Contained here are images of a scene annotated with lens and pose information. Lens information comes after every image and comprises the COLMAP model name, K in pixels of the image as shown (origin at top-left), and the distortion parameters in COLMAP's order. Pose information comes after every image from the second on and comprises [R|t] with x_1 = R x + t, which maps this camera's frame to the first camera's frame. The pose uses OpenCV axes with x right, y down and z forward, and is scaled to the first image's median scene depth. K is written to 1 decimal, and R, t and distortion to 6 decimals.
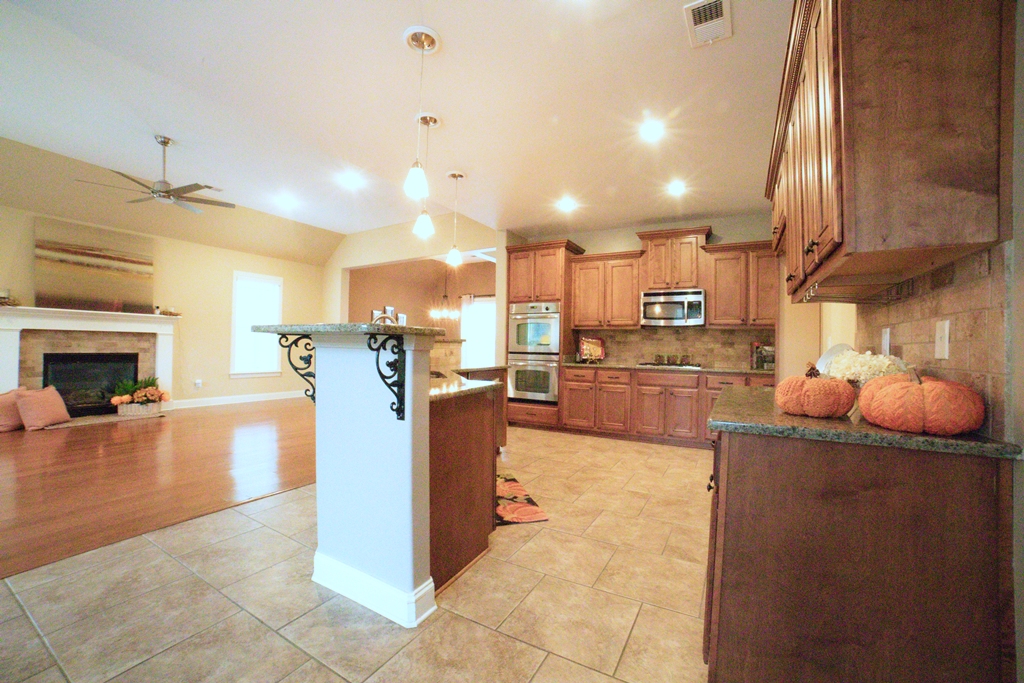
lens RADIAL K [[408.4, 0, 515.7], [0, 408.4, 340.1], [0, 0, 1]] dist [-0.109752, 0.035176]
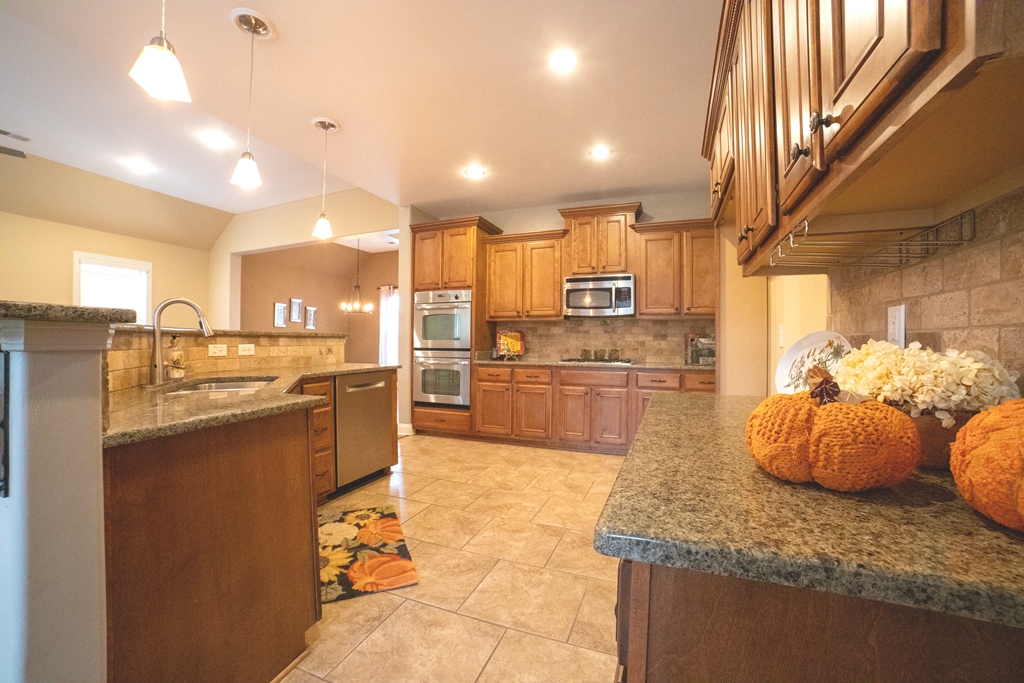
lens RADIAL K [[408.4, 0, 515.7], [0, 408.4, 340.1], [0, 0, 1]] dist [-0.109752, 0.035176]
pose [[0.989711, -0.011697, 0.142602, 0.085842], [0.009969, 0.999868, 0.012826, 0.003782], [-0.142734, -0.011273, 0.989697, 0.153796]]
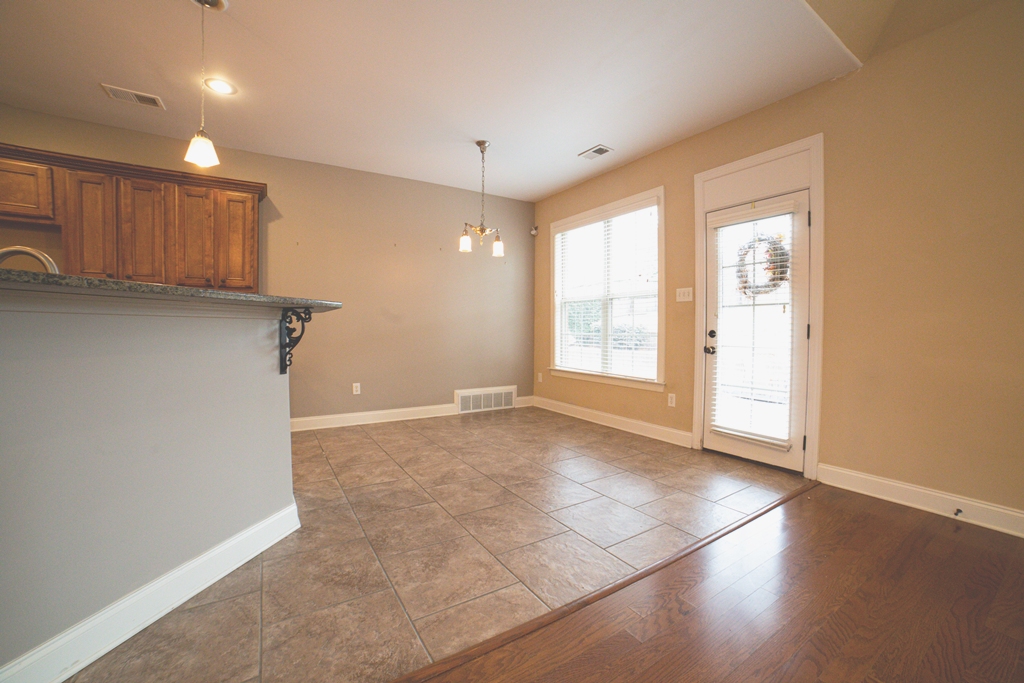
lens RADIAL K [[408.4, 0, 515.7], [0, 408.4, 340.1], [0, 0, 1]] dist [-0.109752, 0.035176]
pose [[-0.884150, -0.034829, 0.465902, -0.597374], [-0.028038, 0.999376, 0.021500, 0.008570], [-0.466360, 0.005946, -0.884575, 0.637420]]
